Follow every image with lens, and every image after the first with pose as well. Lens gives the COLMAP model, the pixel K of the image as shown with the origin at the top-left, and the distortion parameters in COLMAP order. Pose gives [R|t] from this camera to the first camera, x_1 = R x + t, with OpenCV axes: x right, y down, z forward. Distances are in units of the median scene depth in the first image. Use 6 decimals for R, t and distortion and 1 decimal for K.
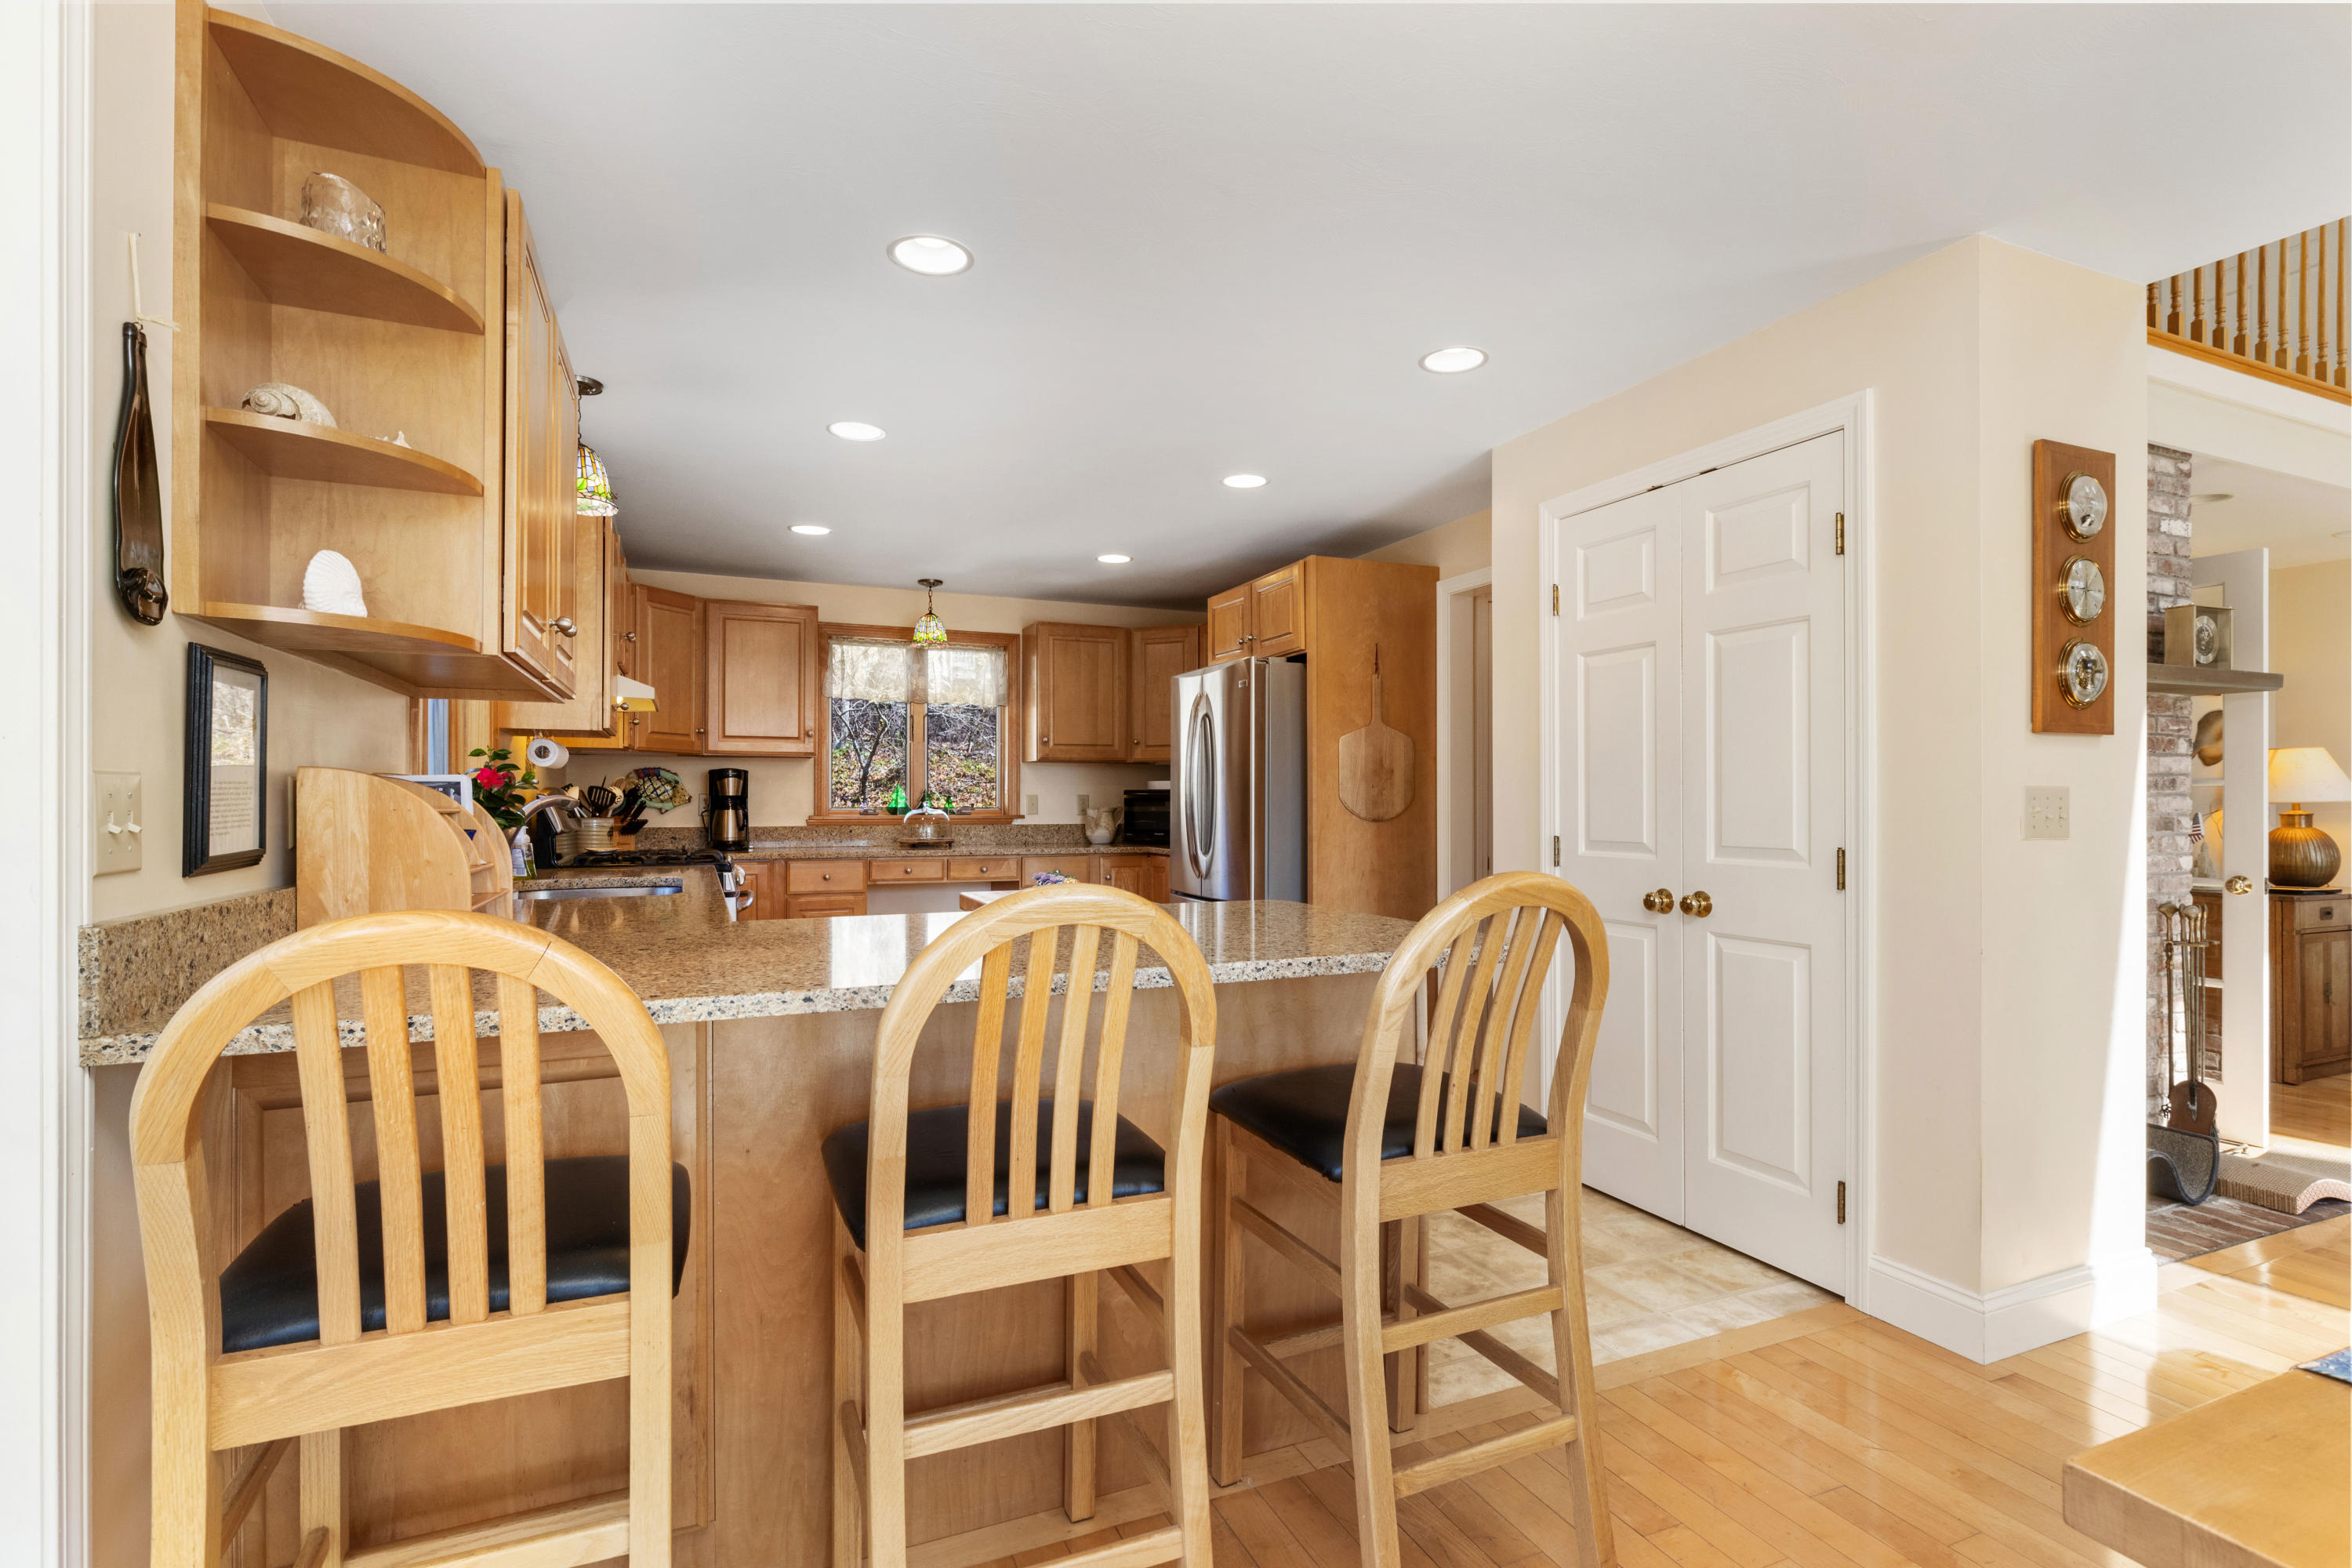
lens RADIAL K [[1124.7, 0, 1182.2], [0, 1124.7, 799.7], [0, 0, 1]] dist [0.001485, 0.000249]
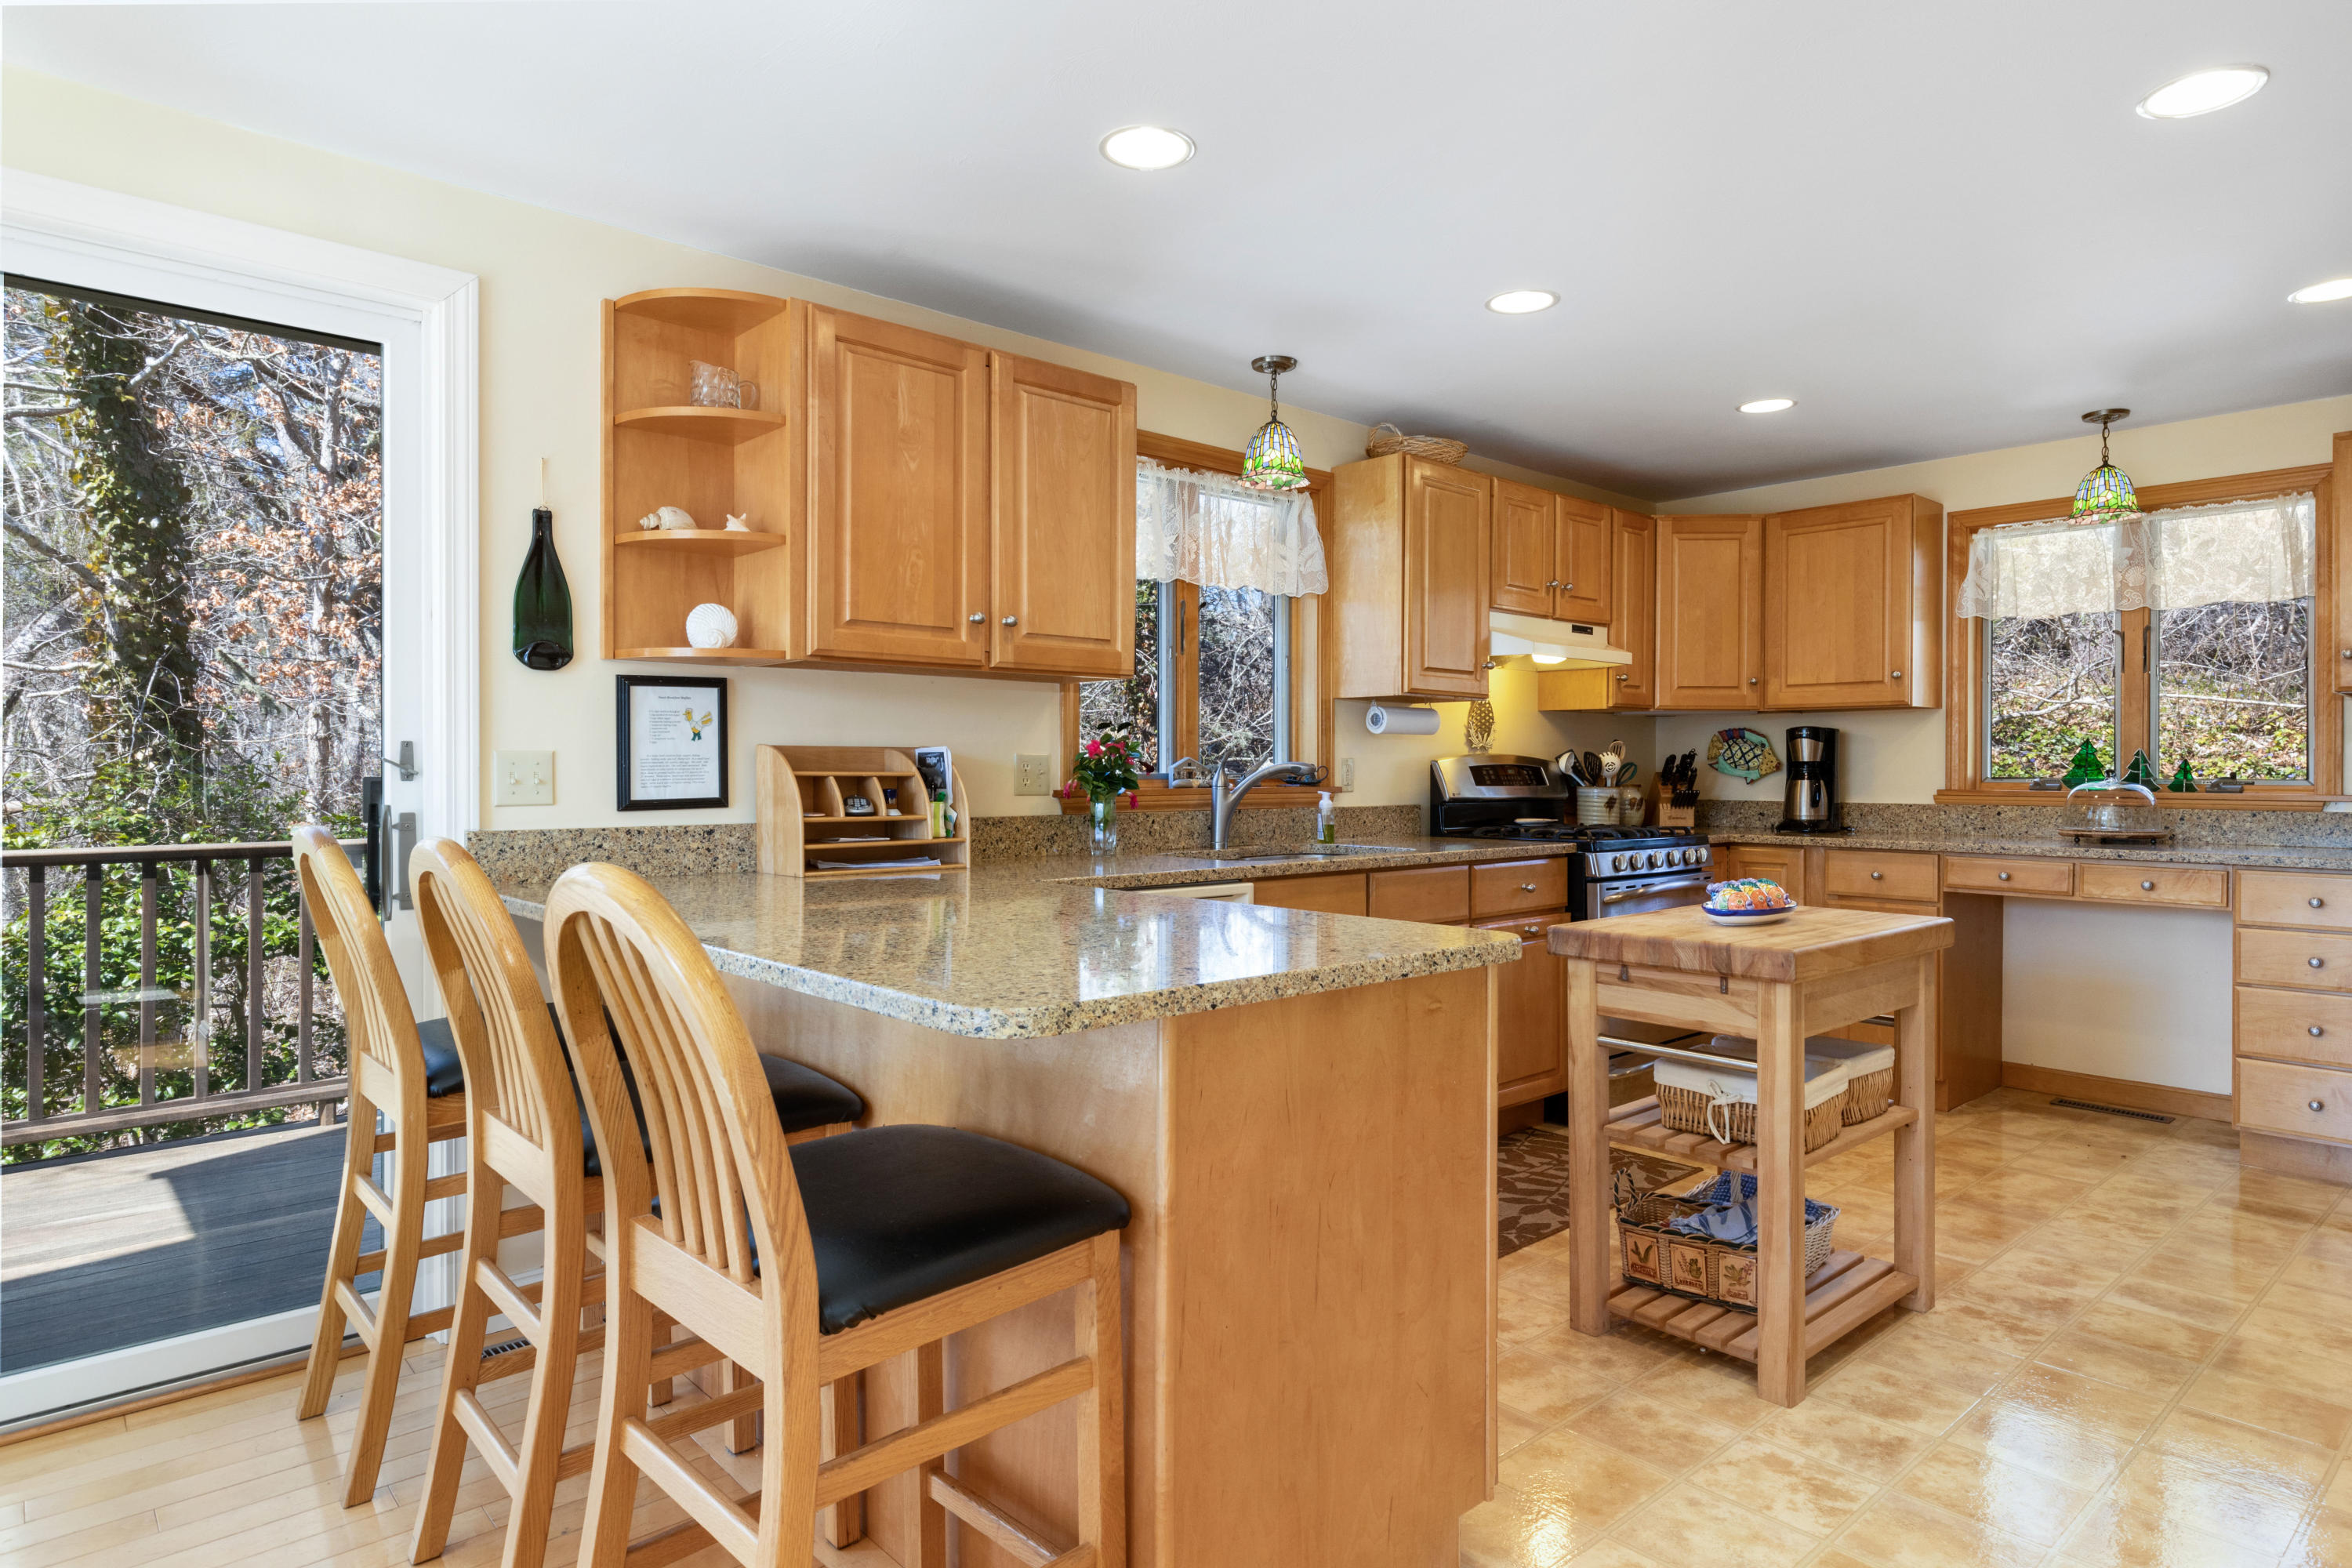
lens RADIAL K [[1306.3, 0, 1177.7], [0, 1306.3, 779.0], [0, 0, 1]] dist [-0.003216, -0.000070]
pose [[0.297048, 0.008810, -0.954822, 0.327657], [0.000852, 0.999955, 0.009491, -0.000761], [0.954862, -0.003633, 0.297027, 0.314420]]
